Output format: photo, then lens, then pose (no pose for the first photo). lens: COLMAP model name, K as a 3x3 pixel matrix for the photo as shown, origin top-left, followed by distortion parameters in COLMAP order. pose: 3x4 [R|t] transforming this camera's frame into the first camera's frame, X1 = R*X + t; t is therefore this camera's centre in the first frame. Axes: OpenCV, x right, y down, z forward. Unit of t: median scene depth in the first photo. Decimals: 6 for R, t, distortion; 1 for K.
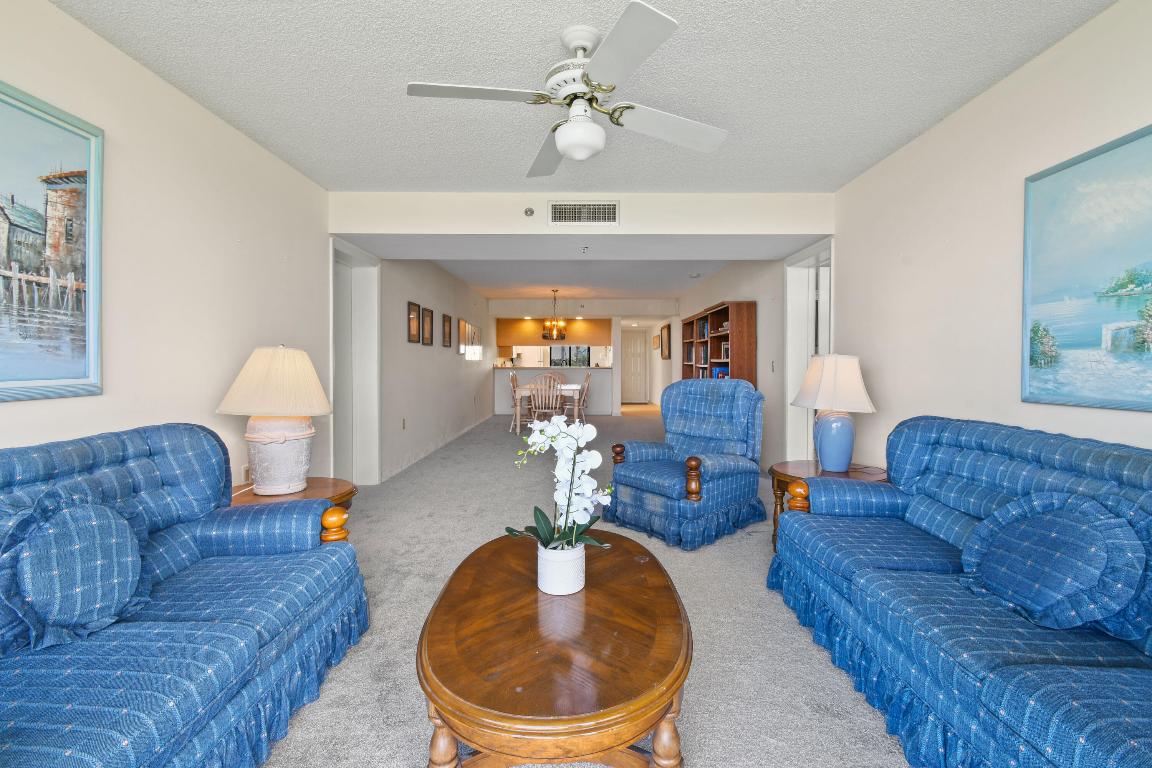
lens RADIAL K [[512.7, 0, 588.3], [0, 512.7, 374.5], [0, 0, 1]] dist [-0.005540, 0.000379]
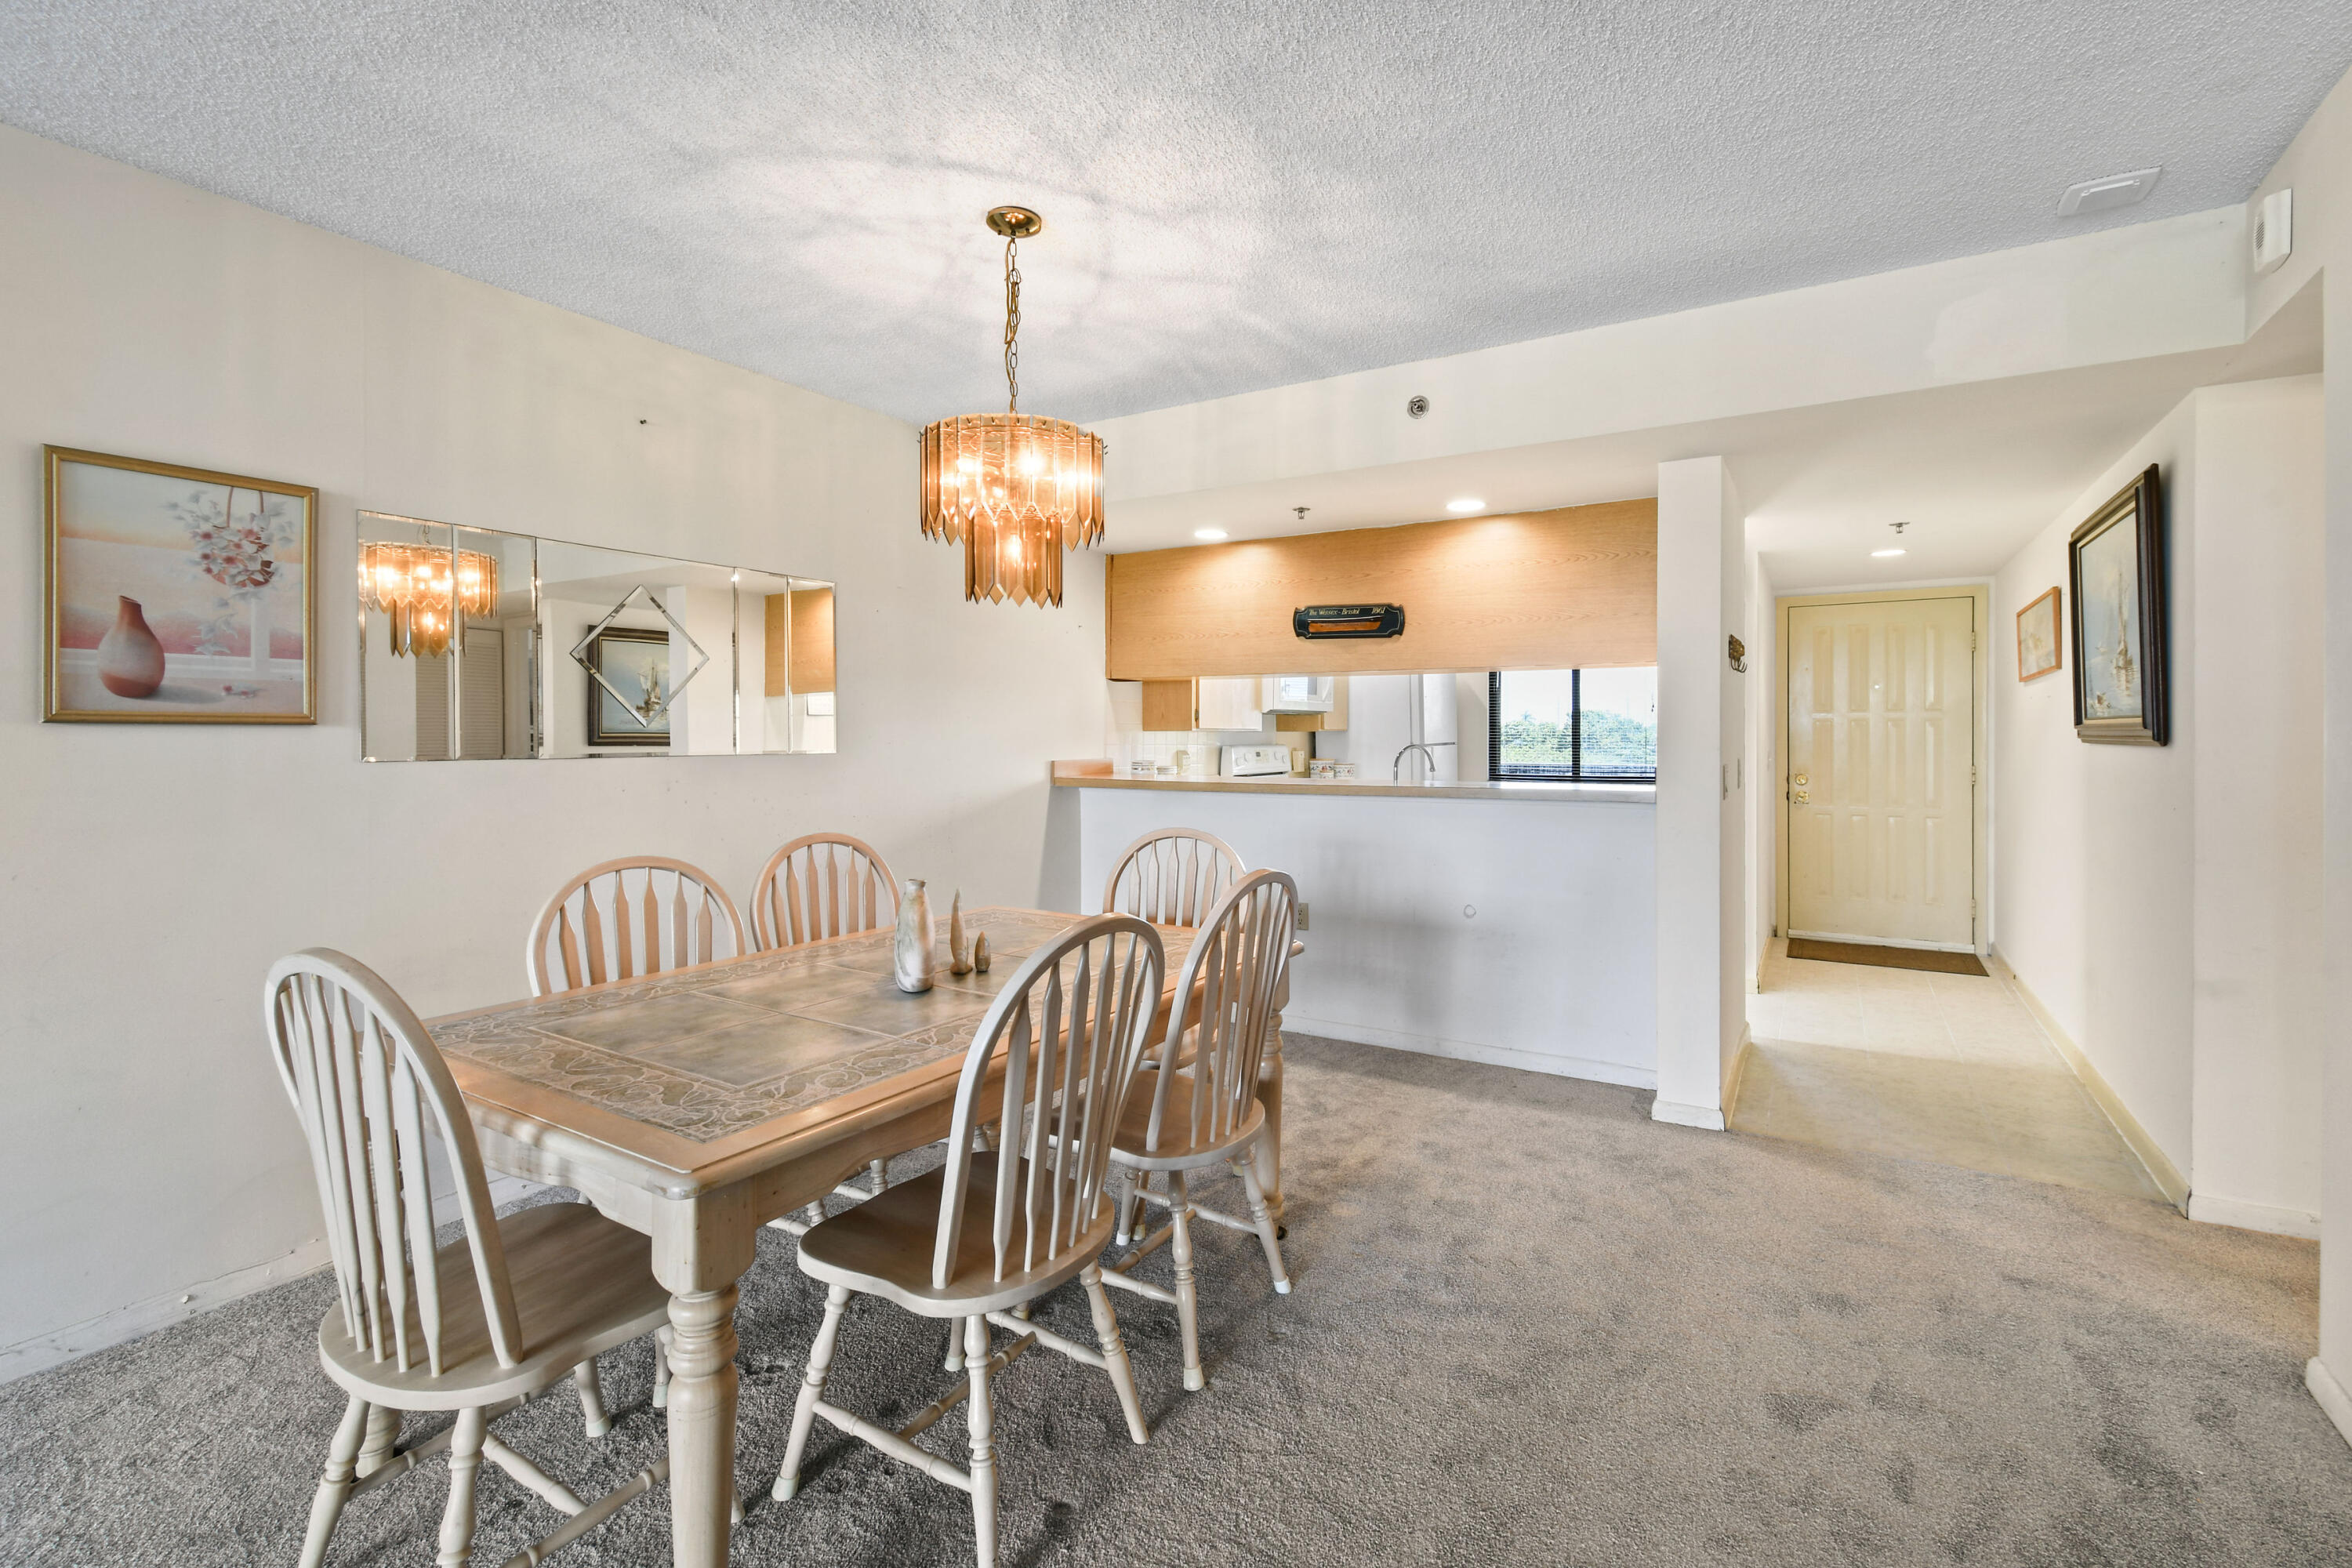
lens RADIAL K [[1067.1, 0, 1182.3], [0, 1067.1, 730.4], [0, 0, 1]] dist [0.002560, 0.000548]
pose [[0.849160, 0.000392, -0.528136, 0.090901], [-0.013583, 0.999685, -0.021097, -0.025571], [0.527961, 0.025088, 0.848898, 0.633667]]
